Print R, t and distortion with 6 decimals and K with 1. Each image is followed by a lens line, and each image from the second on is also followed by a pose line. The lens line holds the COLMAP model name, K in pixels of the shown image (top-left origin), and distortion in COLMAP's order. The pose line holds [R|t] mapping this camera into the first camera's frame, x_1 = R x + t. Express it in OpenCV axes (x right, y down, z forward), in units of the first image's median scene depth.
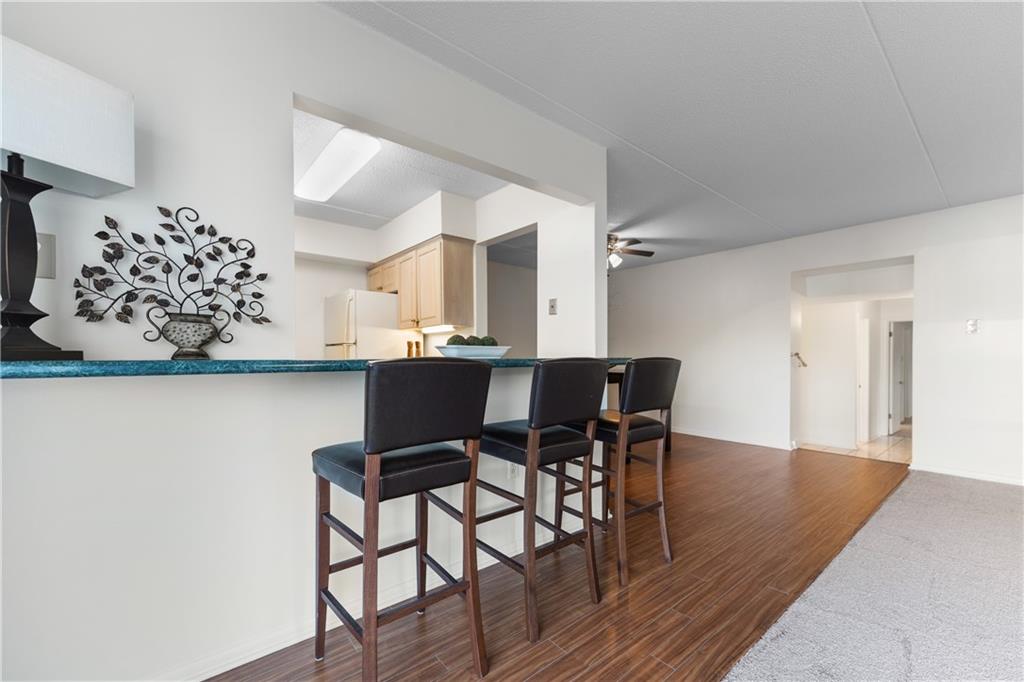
lens RADIAL K [[411.1, 0, 510.4], [0, 411.1, 361.3], [0, 0, 1]] dist [-0.000069, -0.000338]
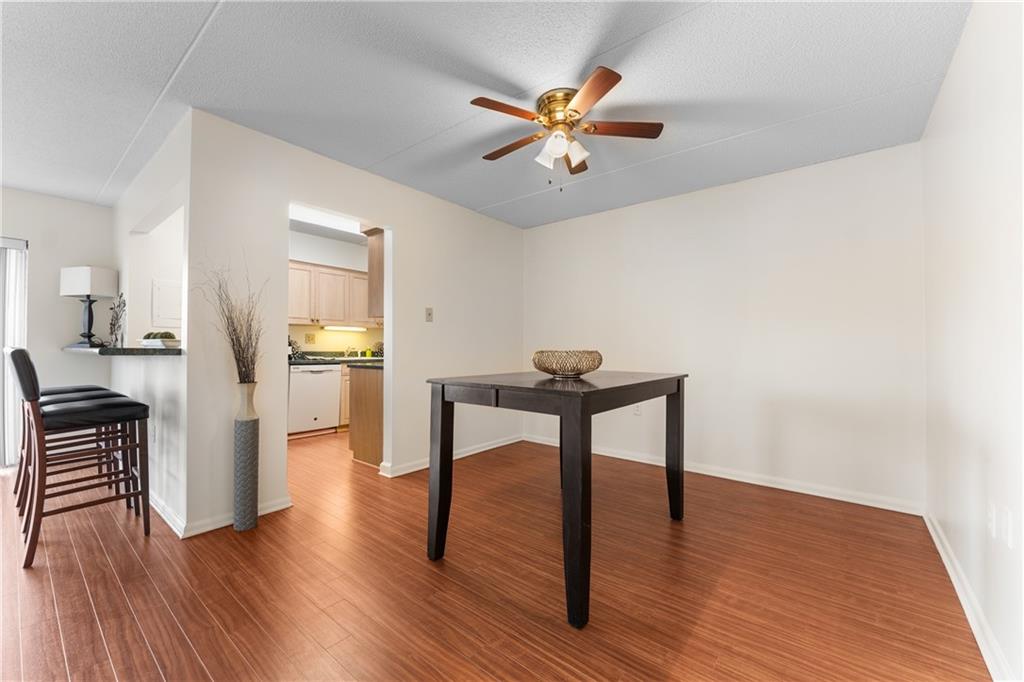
lens RADIAL K [[411.1, 0, 518.6], [0, 411.1, 340.3], [0, 0, 1]] dist [-0.000069, -0.000338]
pose [[0.213775, -0.014754, -0.976772, 2.521955], [-0.006706, 0.999840, -0.016570, -0.021058], [0.976860, 0.010092, 0.213642, 2.999503]]
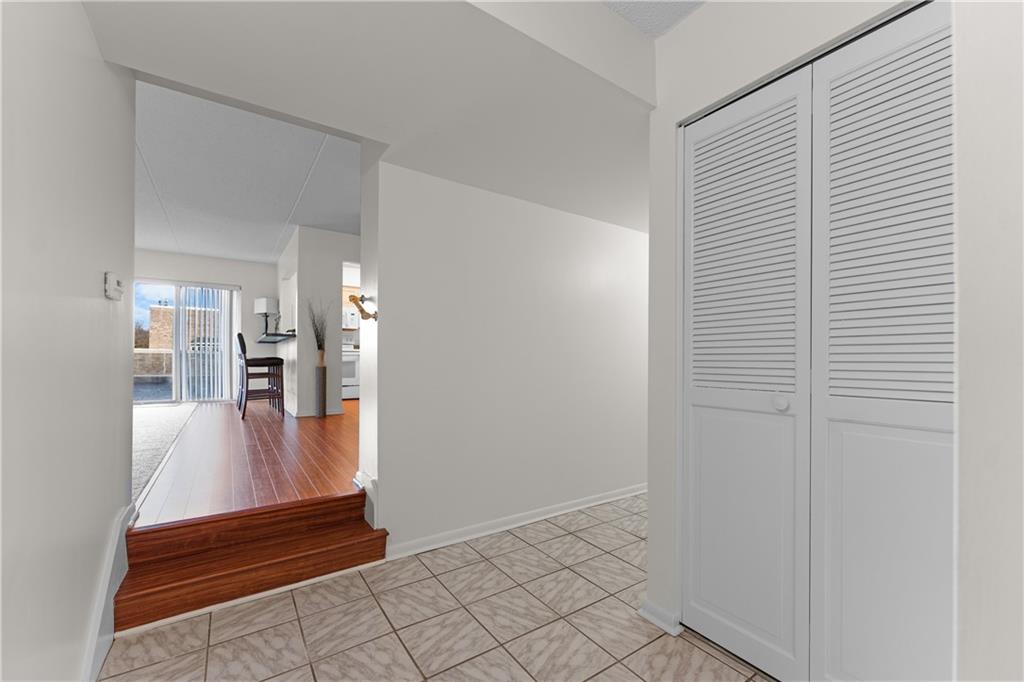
lens RADIAL K [[411.1, 0, 515.6], [0, 411.1, 355.6], [0, 0, 1]] dist [-0.000069, -0.000338]
pose [[-0.065167, -0.008912, -0.997835, 4.285032], [-0.008946, 0.999925, -0.008347, 0.217144], [0.997834, 0.008382, -0.065241, 4.329585]]
